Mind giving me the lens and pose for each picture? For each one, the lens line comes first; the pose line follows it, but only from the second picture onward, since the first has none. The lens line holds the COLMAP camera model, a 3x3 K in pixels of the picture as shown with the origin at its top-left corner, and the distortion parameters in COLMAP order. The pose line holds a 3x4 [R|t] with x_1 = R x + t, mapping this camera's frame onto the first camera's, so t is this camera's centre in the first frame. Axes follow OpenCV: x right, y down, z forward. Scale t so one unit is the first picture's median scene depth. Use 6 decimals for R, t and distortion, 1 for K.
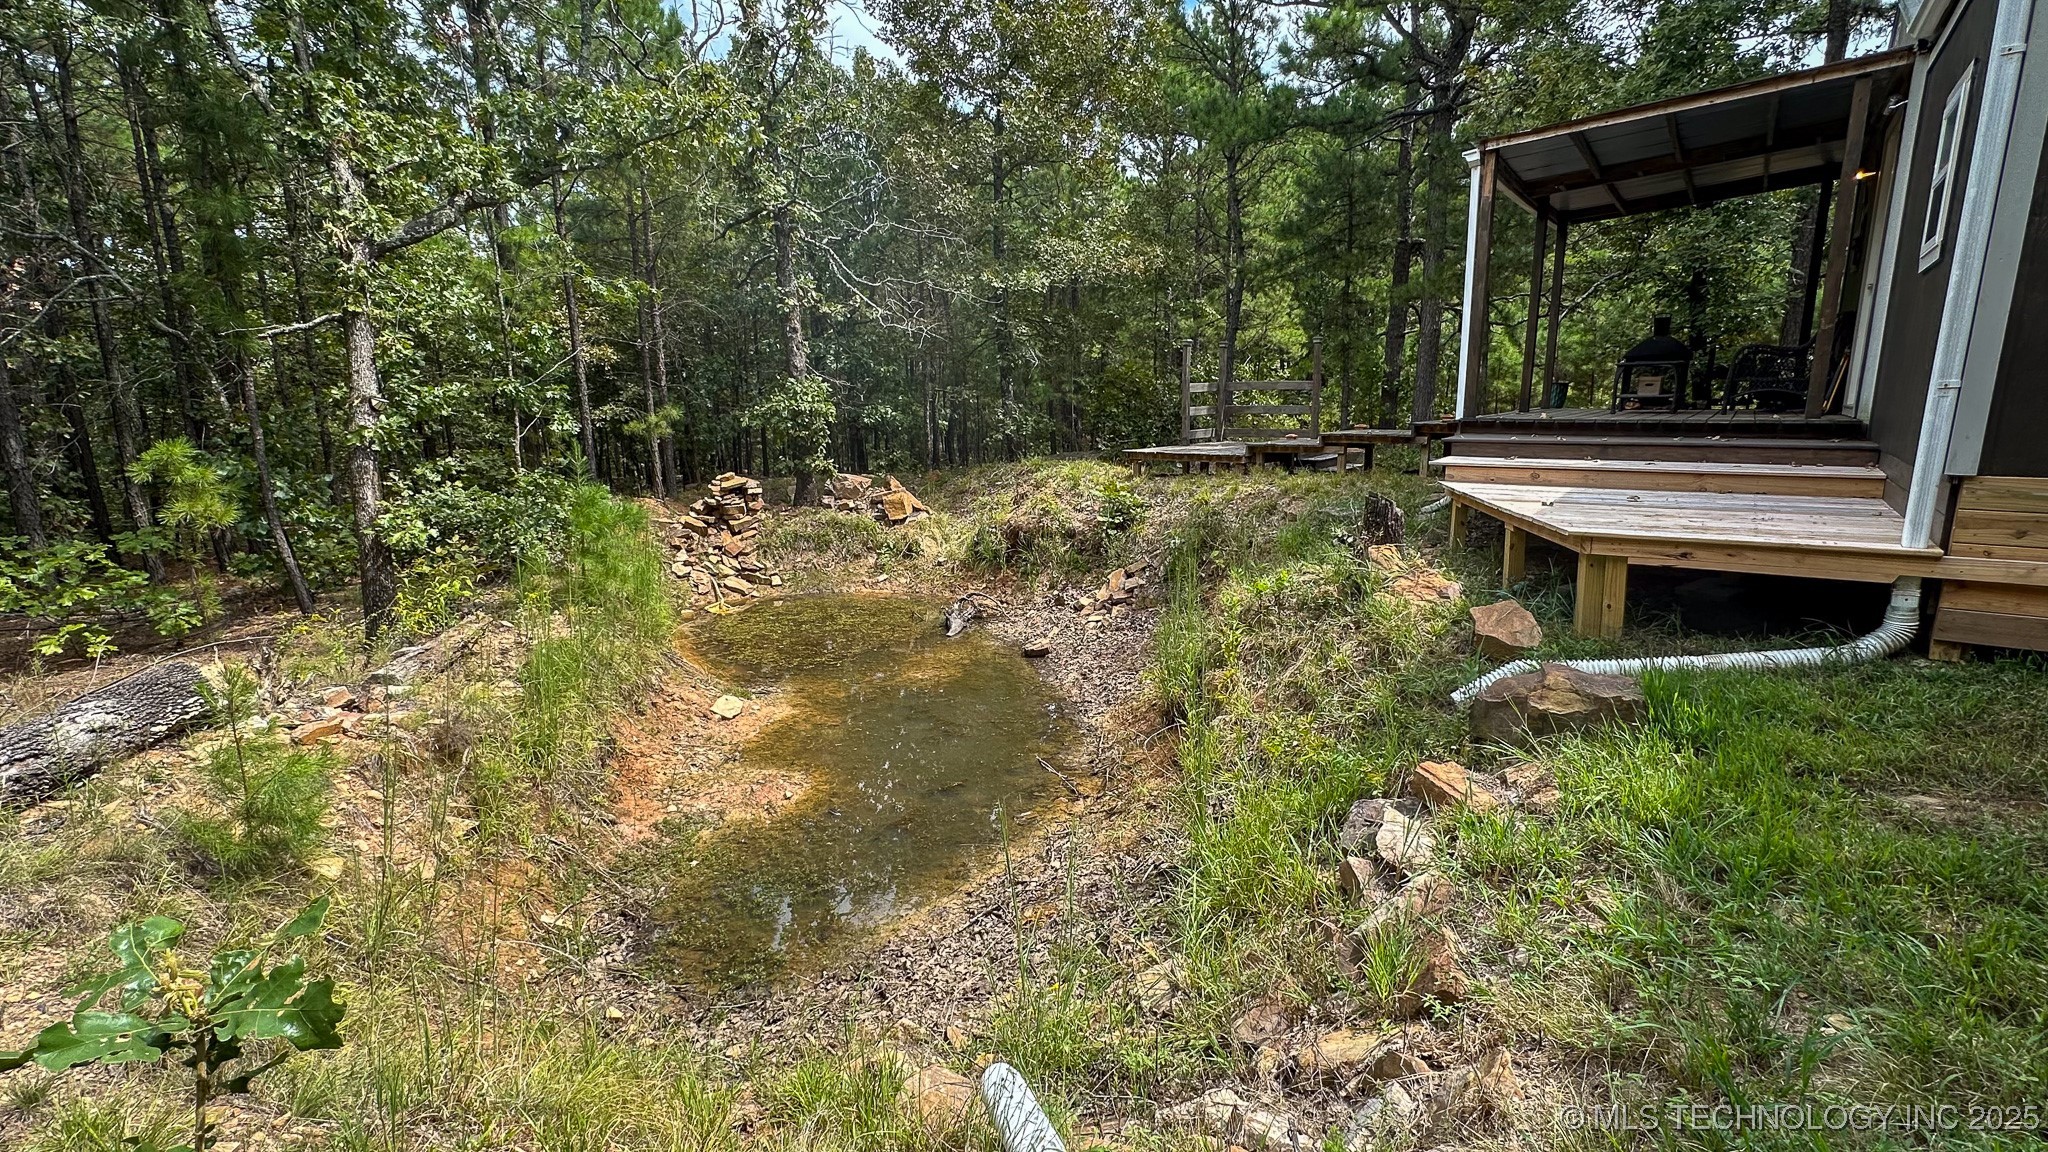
lens RADIAL K [[887.7, 0, 1024.0], [0, 887.7, 576.0], [0, 0, 1]] dist [-0.000093, -0.000208]
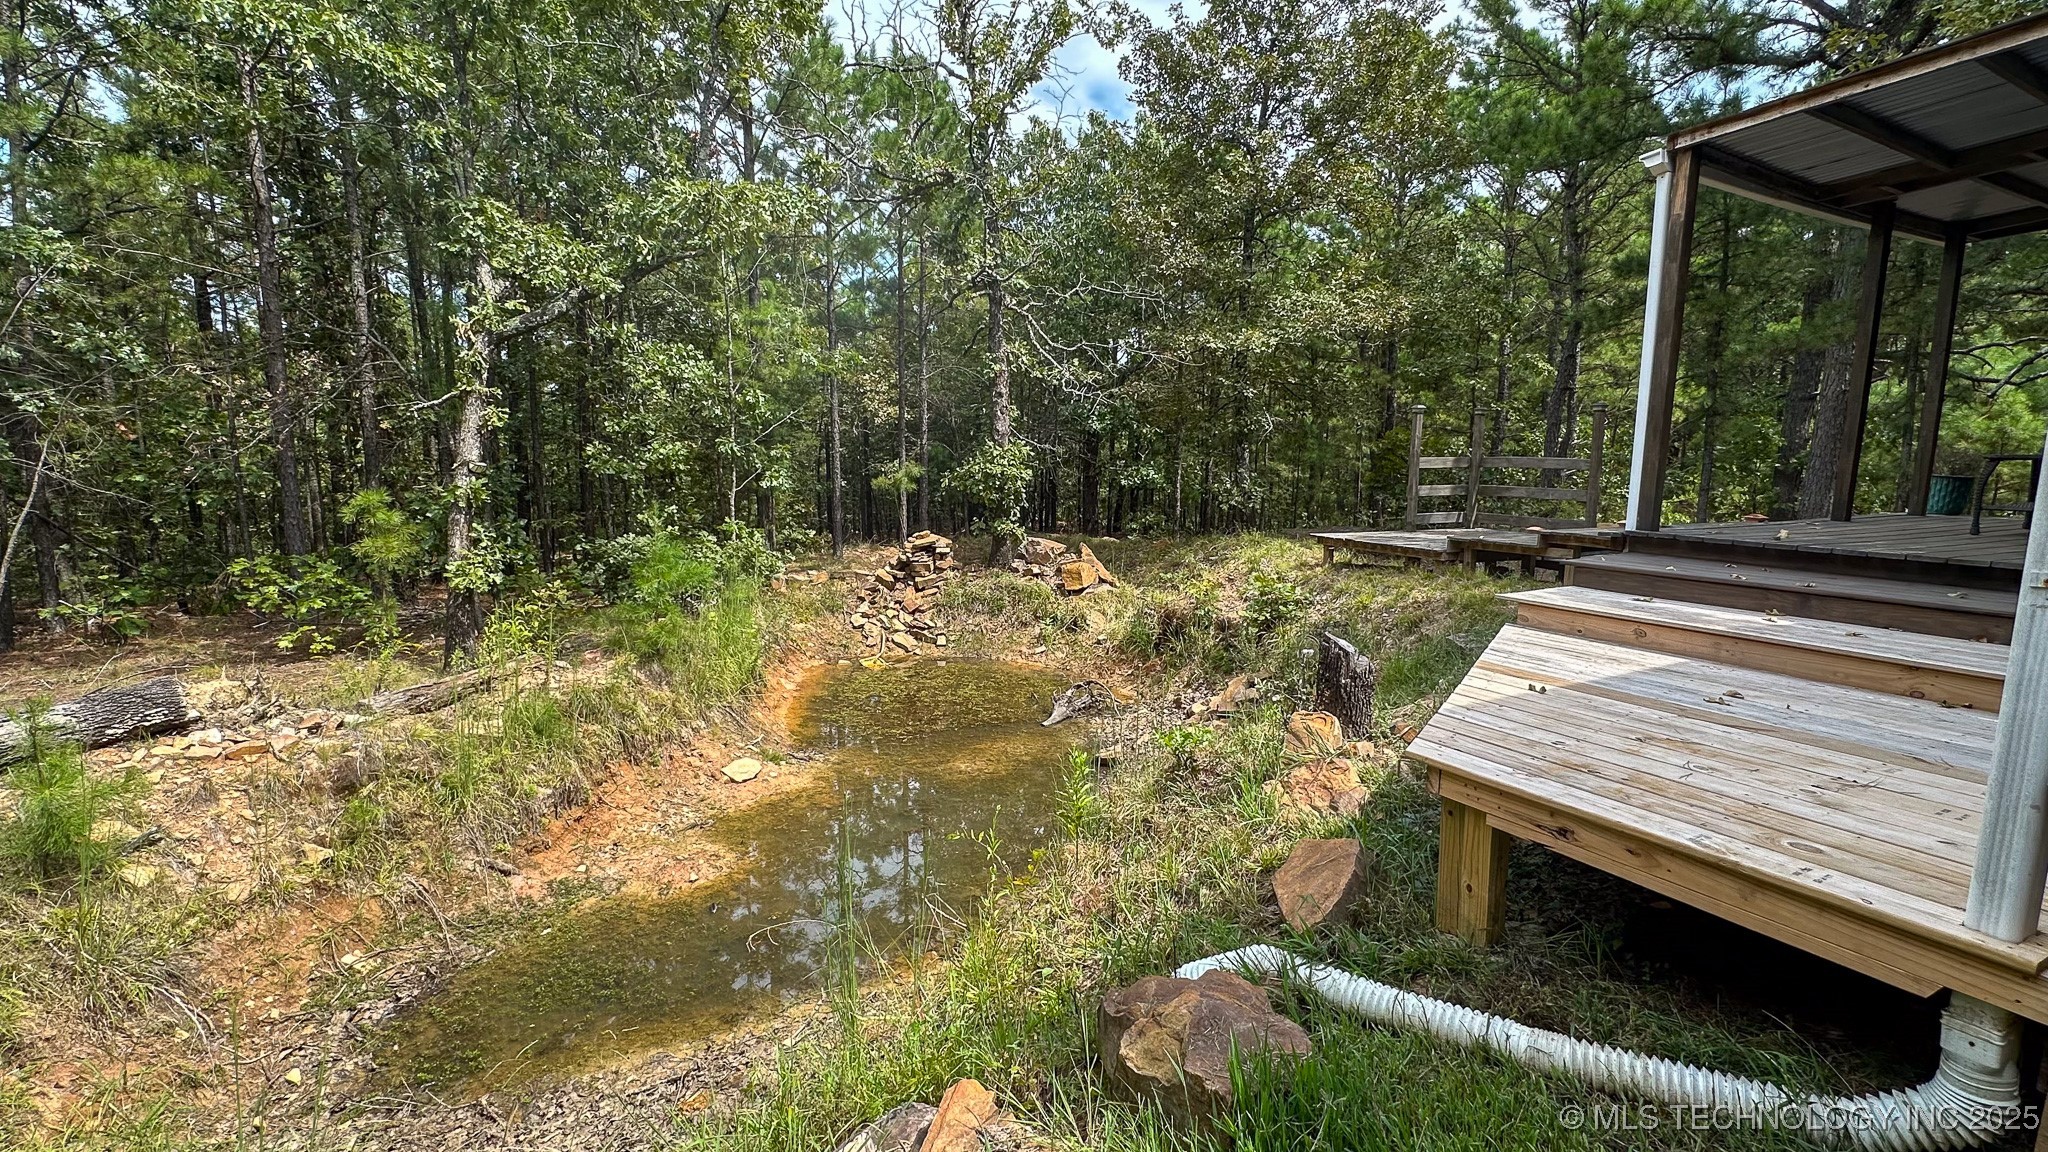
lens RADIAL K [[887.7, 0, 1024.0], [0, 887.7, 576.0], [0, 0, 1]] dist [-0.000093, -0.000208]
pose [[0.910723, 0.081166, -0.404963, 0.209871], [-0.104576, 0.993866, -0.035985, -0.041510], [0.399558, 0.075122, 0.913625, 0.110993]]
